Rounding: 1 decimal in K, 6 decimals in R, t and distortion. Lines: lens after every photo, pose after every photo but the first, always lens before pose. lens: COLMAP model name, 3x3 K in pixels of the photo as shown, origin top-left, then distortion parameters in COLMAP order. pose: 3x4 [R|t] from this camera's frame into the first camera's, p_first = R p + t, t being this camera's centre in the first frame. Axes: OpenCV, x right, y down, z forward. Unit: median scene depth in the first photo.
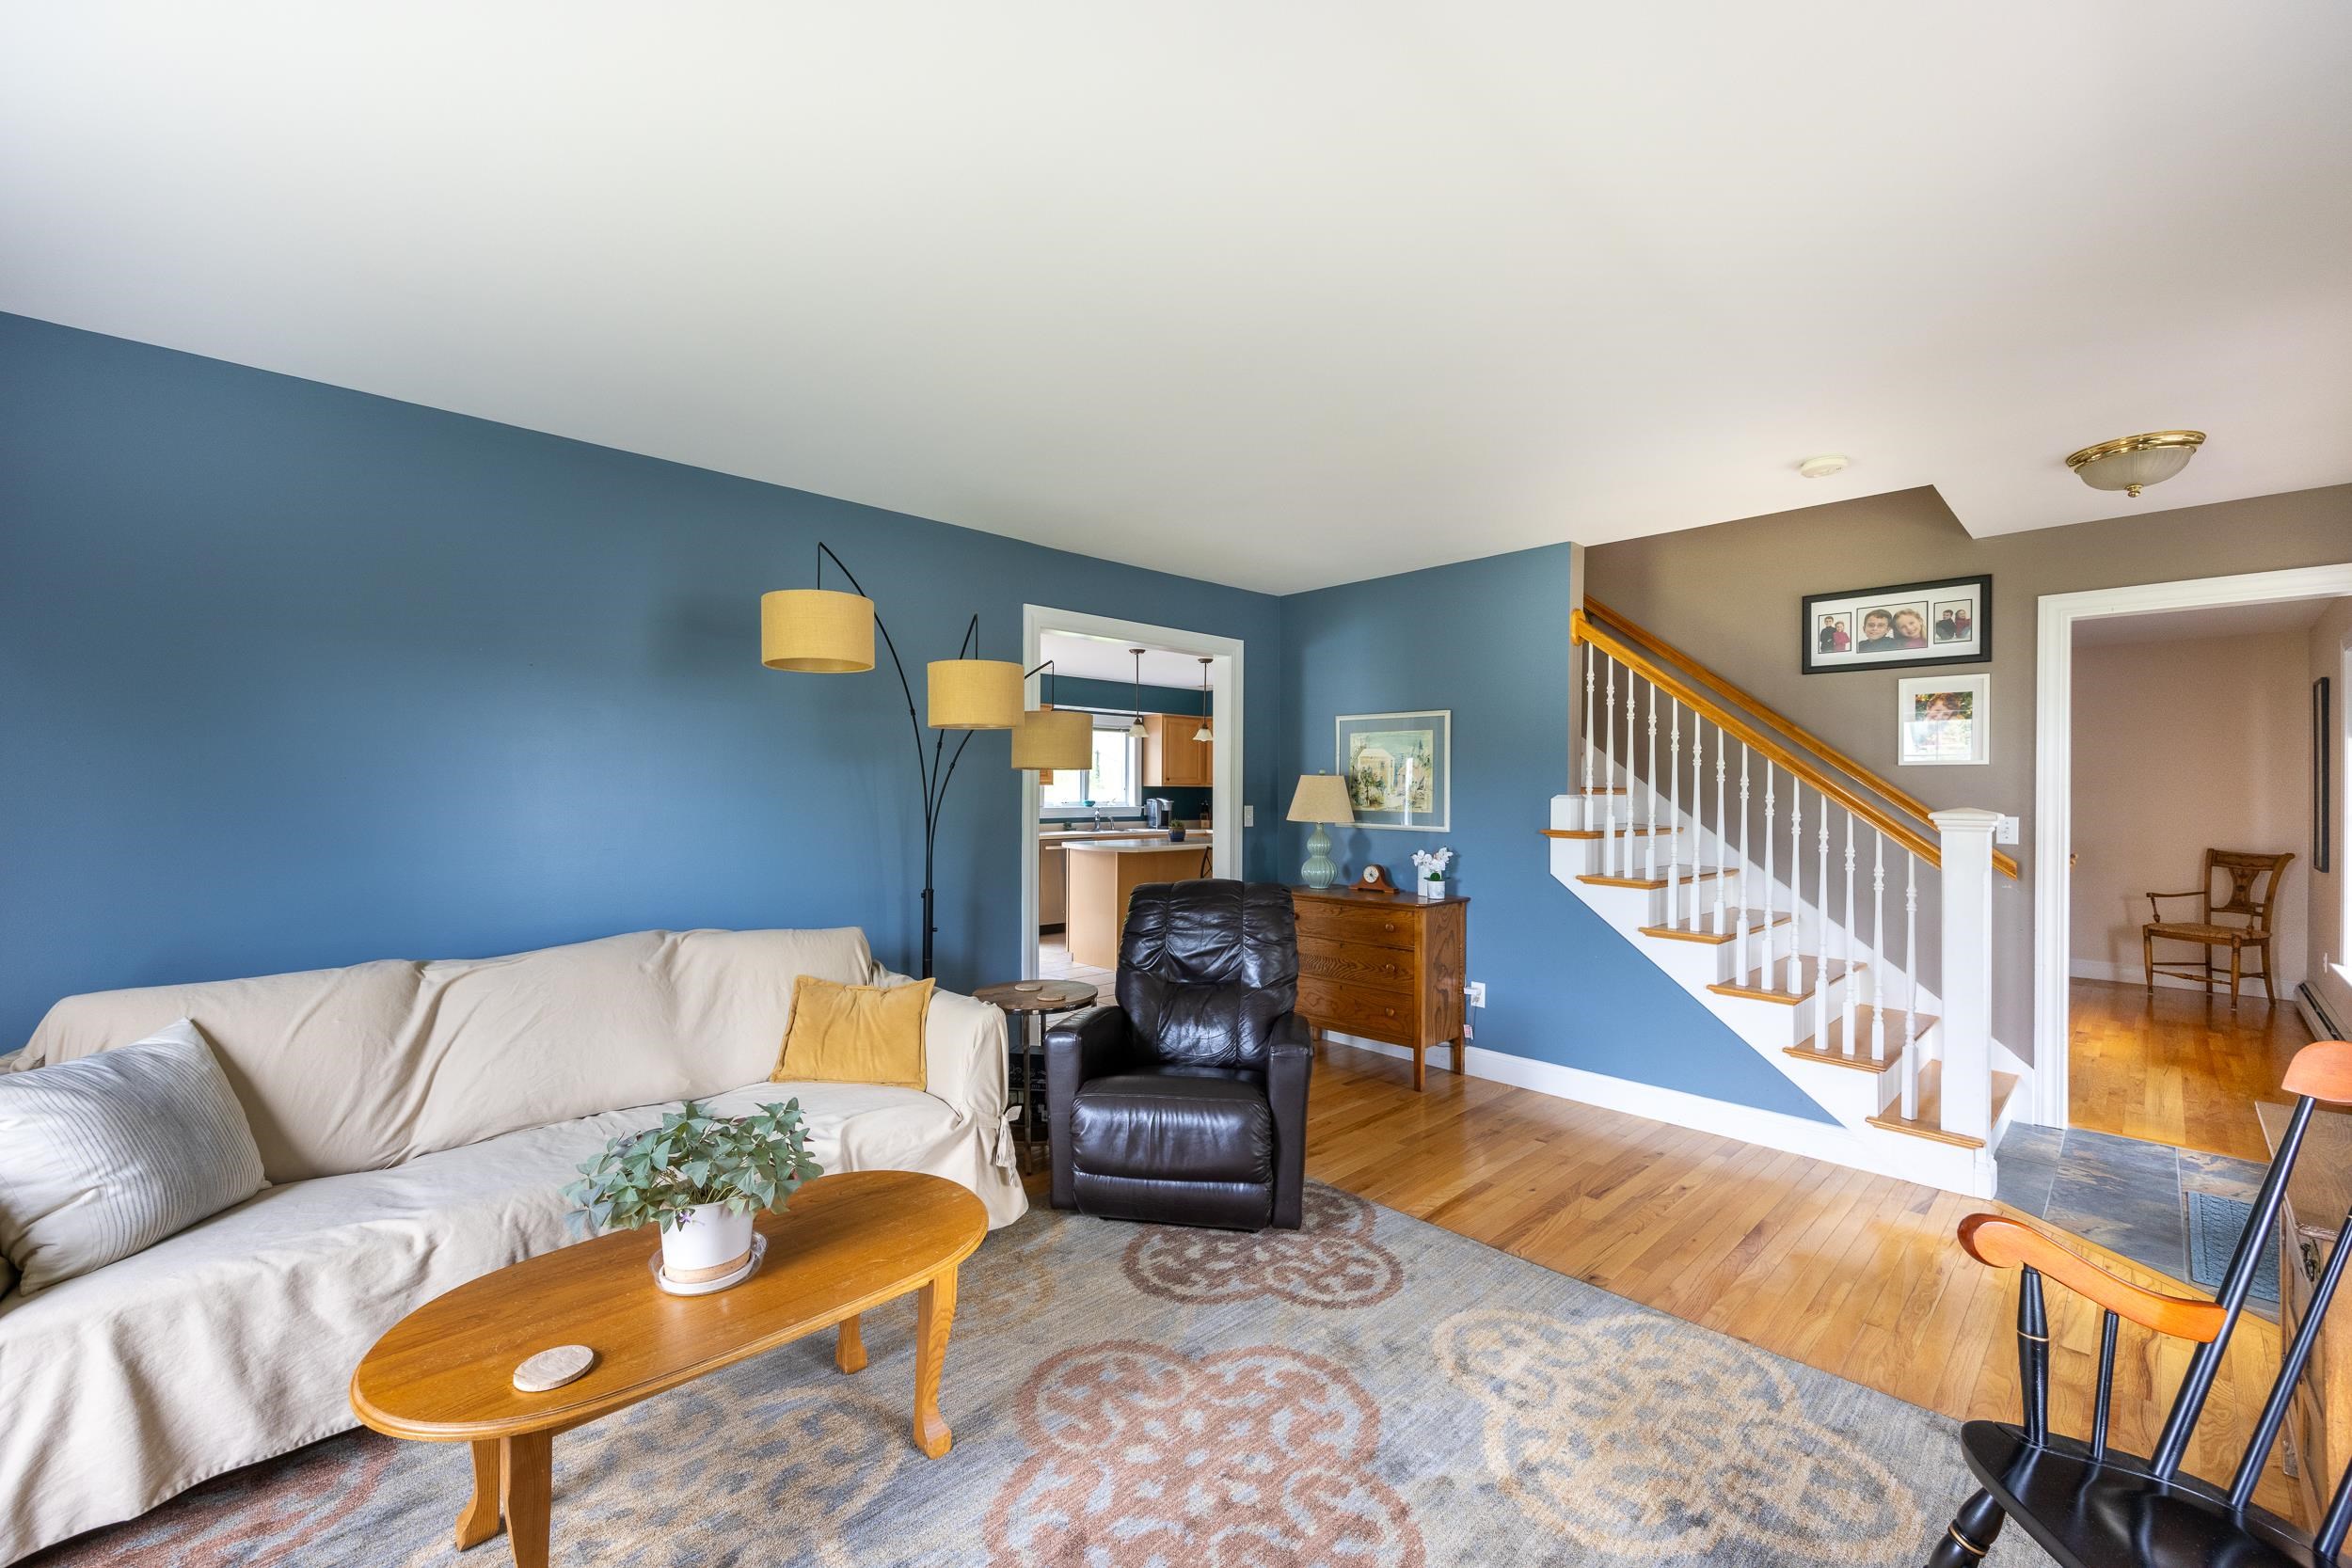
lens RADIAL K [[941.8, 0, 1176.0], [0, 941.8, 784.0], [0, 0, 1]] dist [-0.000603, 0.000008]
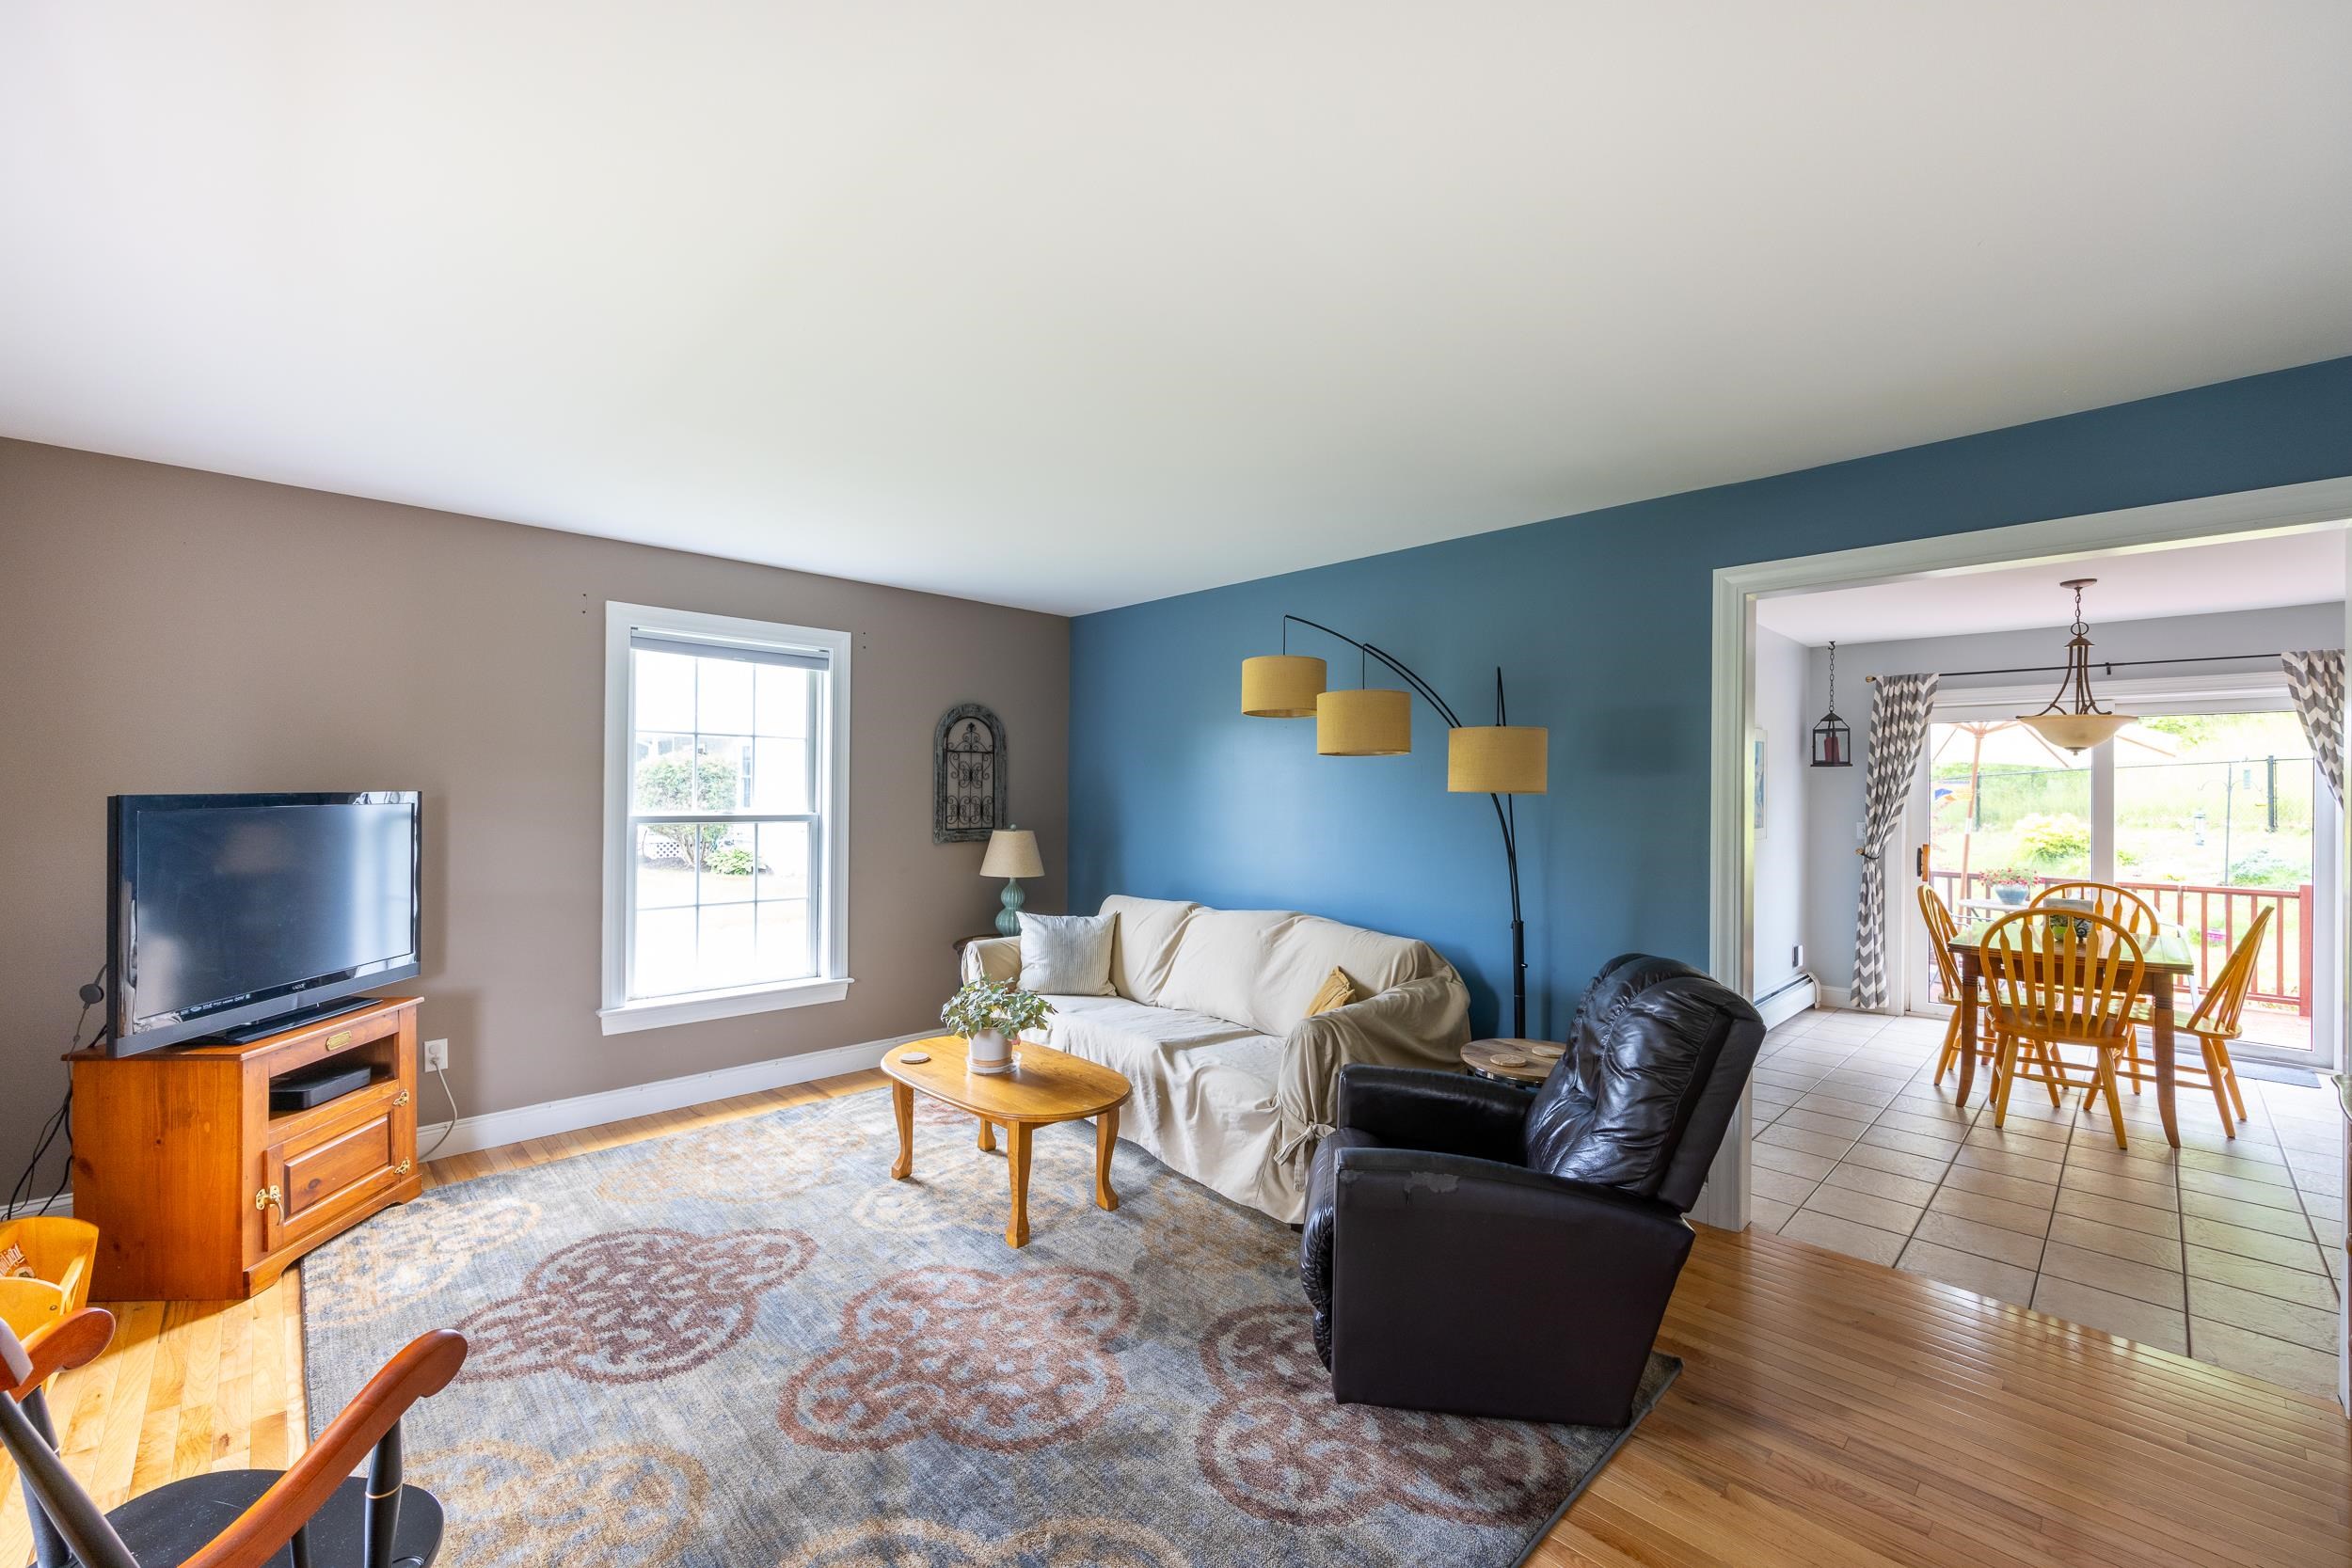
lens RADIAL K [[941.8, 0, 1176.0], [0, 941.8, 784.0], [0, 0, 1]] dist [-0.000603, 0.000008]
pose [[0.004012, -0.011402, -0.999927, 0.975306], [0.001043, 0.999934, -0.011398, -0.019385], [0.999991, -0.000998, 0.004024, 0.945964]]
